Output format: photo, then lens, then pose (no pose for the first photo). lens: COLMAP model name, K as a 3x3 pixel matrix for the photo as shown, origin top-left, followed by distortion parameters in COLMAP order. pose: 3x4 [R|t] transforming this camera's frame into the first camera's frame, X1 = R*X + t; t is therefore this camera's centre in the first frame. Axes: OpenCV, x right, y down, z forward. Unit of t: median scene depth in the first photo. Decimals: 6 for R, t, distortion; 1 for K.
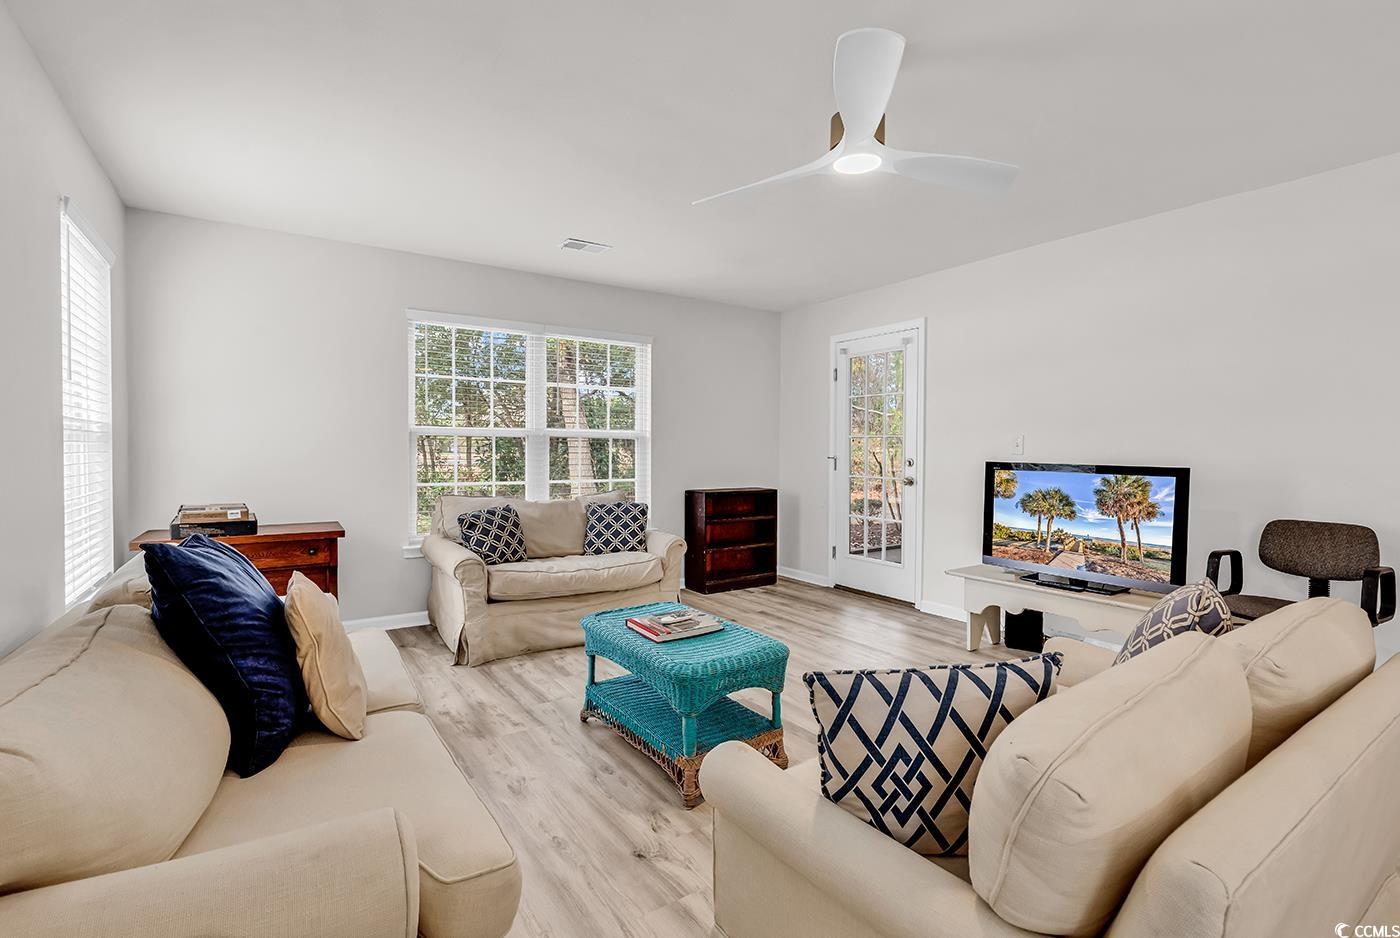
lens RADIAL K [[634.9, 0, 697.8], [0, 634.9, 461.1], [0, 0, 1]] dist [0.001884, -0.000275]
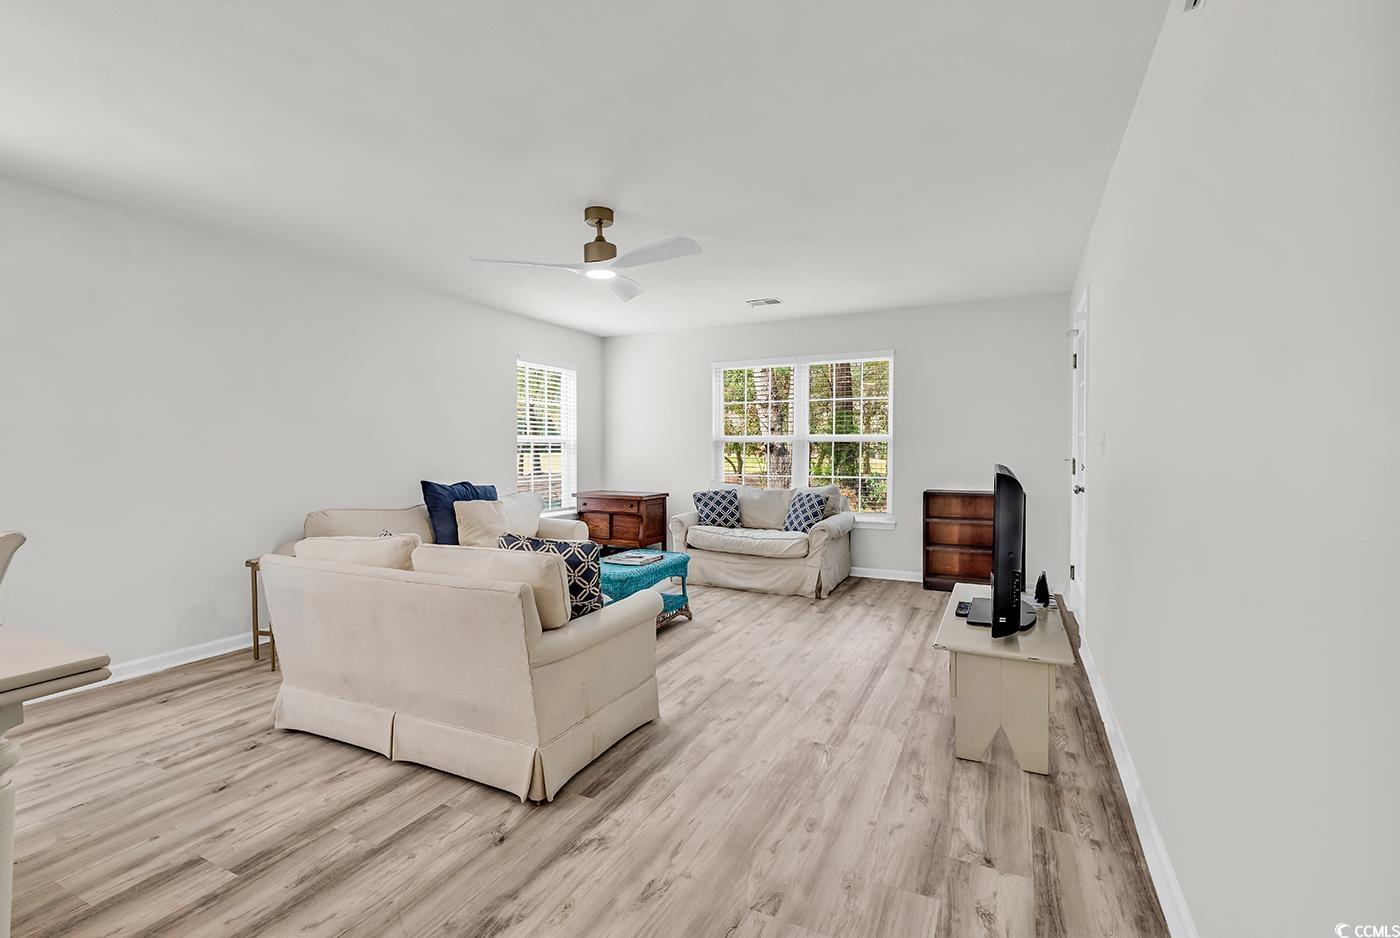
lens RADIAL K [[634.9, 0, 720.2], [0, 634.9, 465.0], [0, 0, 1]] dist [0.001884, -0.000275]
pose [[0.500755, 0.018638, -0.865388, 1.088312], [-0.014264, 0.999810, 0.013279, -0.007041], [0.865472, 0.005694, 0.500926, 0.266215]]
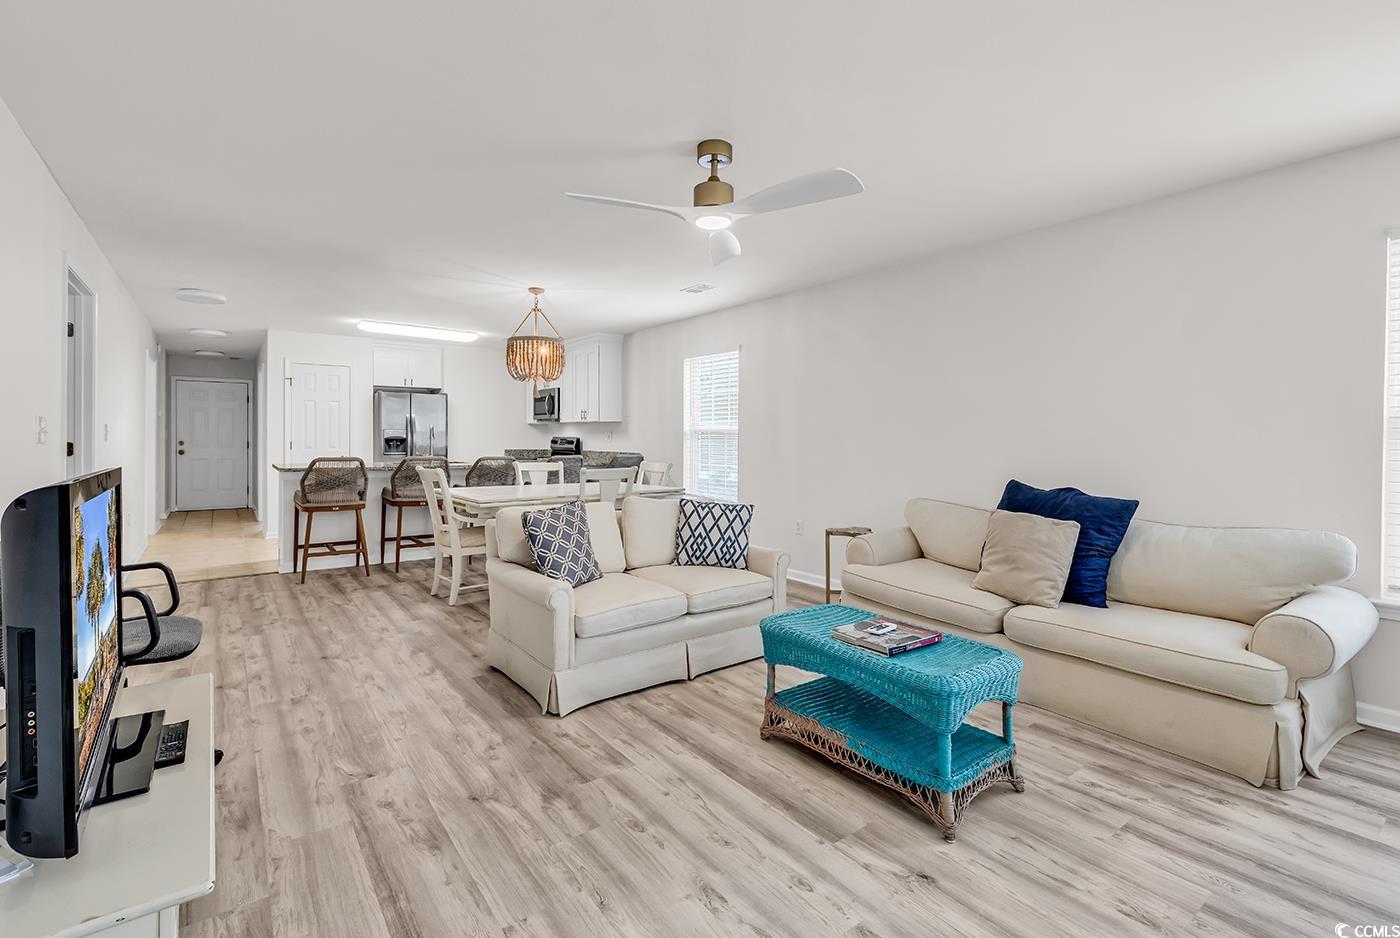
lens RADIAL K [[634.9, 0, 681.3], [0, 634.9, 442.2], [0, 0, 1]] dist [0.001884, -0.000275]
pose [[-0.999852, -0.007646, -0.015390, 0.202975], [-0.008069, 0.999585, 0.027648, -0.032552], [0.015173, 0.027768, -0.999499, 1.380532]]
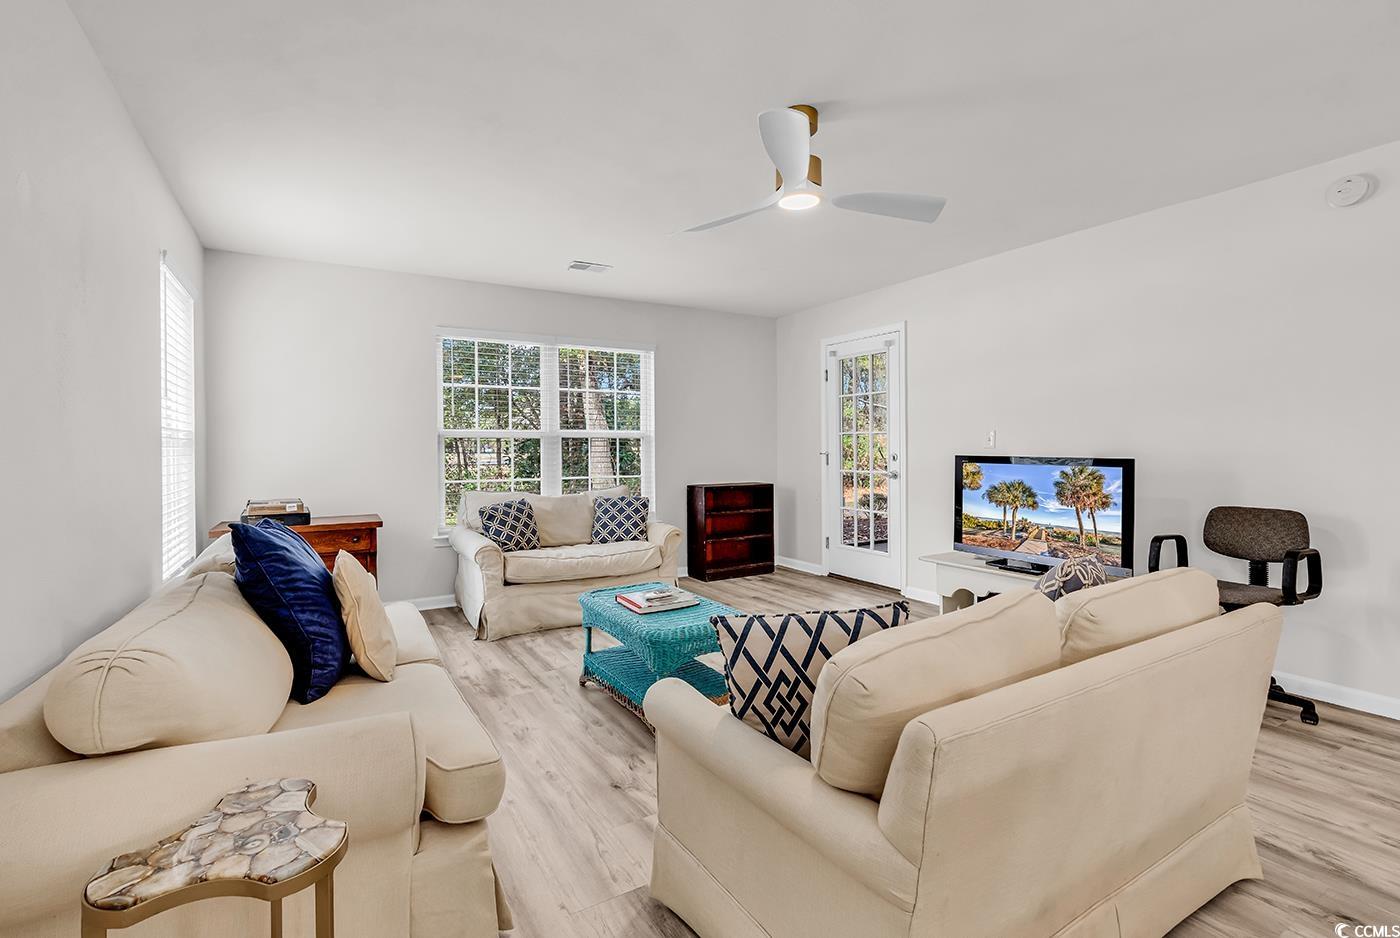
lens RADIAL K [[634.9, 0, 681.3], [0, 634.9, 448.7], [0, 0, 1]] dist [0.001884, -0.000275]
pose [[0.997196, -0.011601, -0.073935, 0.072437], [0.010364, 0.999800, -0.017092, 0.002699], [0.074118, 0.016278, 0.997117, -0.112274]]
